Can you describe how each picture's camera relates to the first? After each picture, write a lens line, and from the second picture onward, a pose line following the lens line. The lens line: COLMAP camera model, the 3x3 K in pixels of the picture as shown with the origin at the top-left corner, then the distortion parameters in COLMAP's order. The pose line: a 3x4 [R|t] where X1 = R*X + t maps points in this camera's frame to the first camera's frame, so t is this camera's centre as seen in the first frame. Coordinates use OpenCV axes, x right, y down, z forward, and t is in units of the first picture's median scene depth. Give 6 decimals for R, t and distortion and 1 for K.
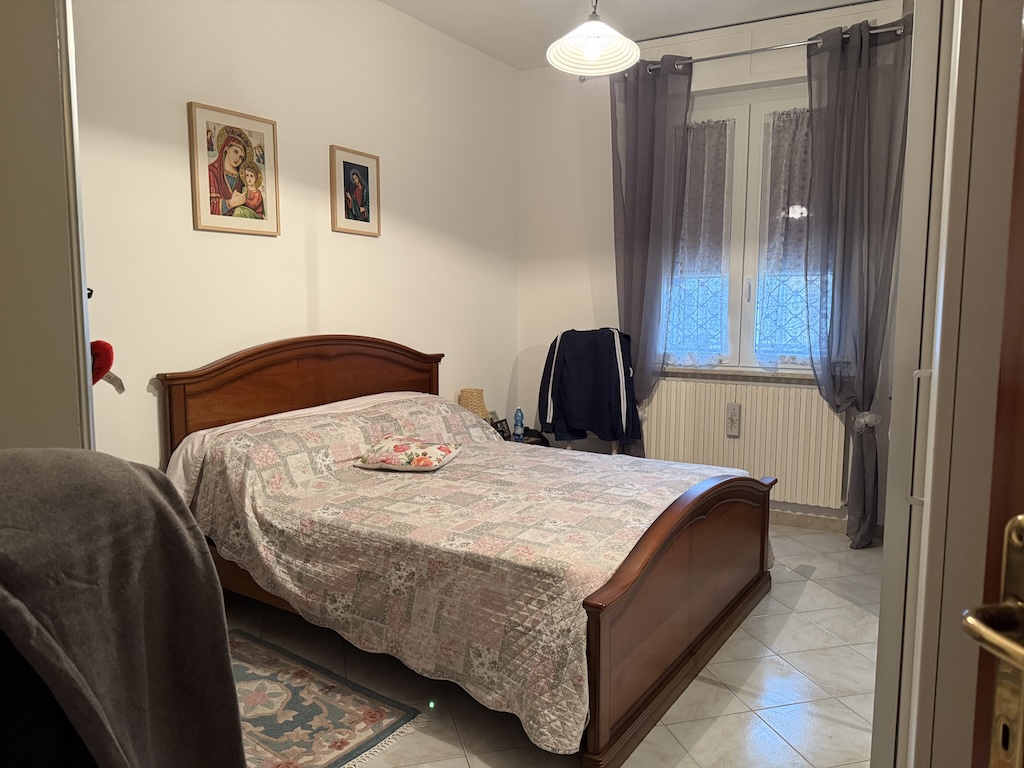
lens RADIAL K [[687.7, 0, 531.6], [0, 687.7, 382.0], [0, 0, 1]] dist [0.099128, -0.118134]
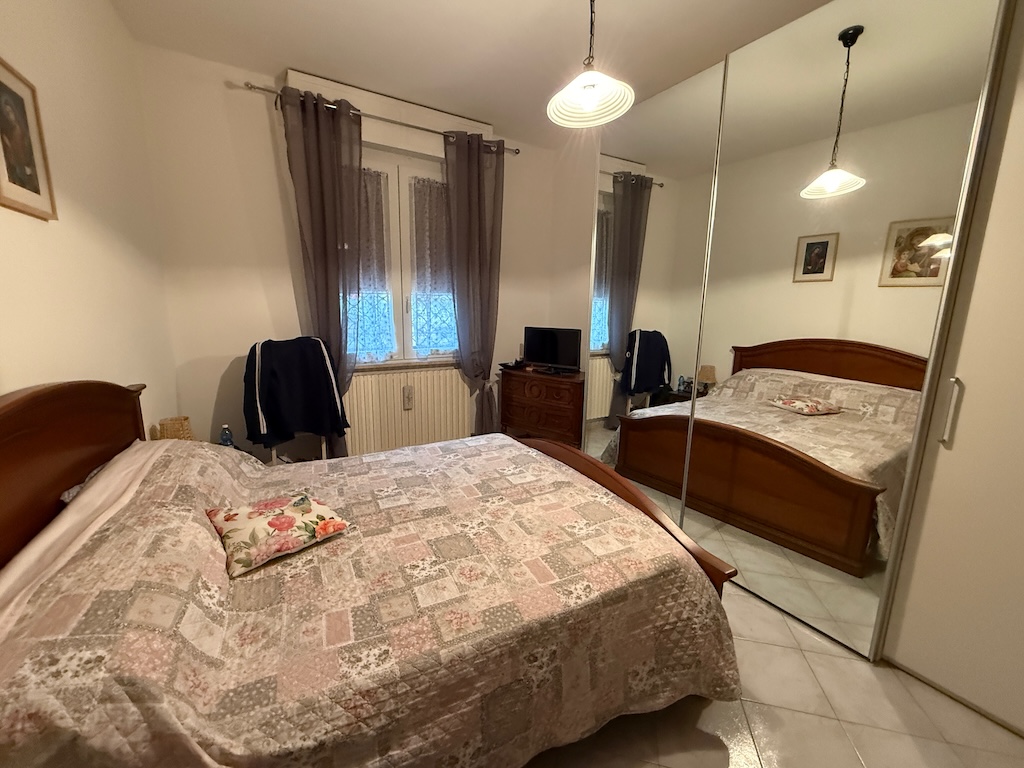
lens RADIAL K [[409.6, 0, 506.7], [0, 409.6, 384.4], [0, 0, 1]] dist [-0.001271, -0.000053]
pose [[0.518385, -0.159029, 0.840230, -0.487016], [0.079000, 0.987260, 0.138117, -0.115859], [-0.851490, -0.005220, 0.524344, 0.644662]]
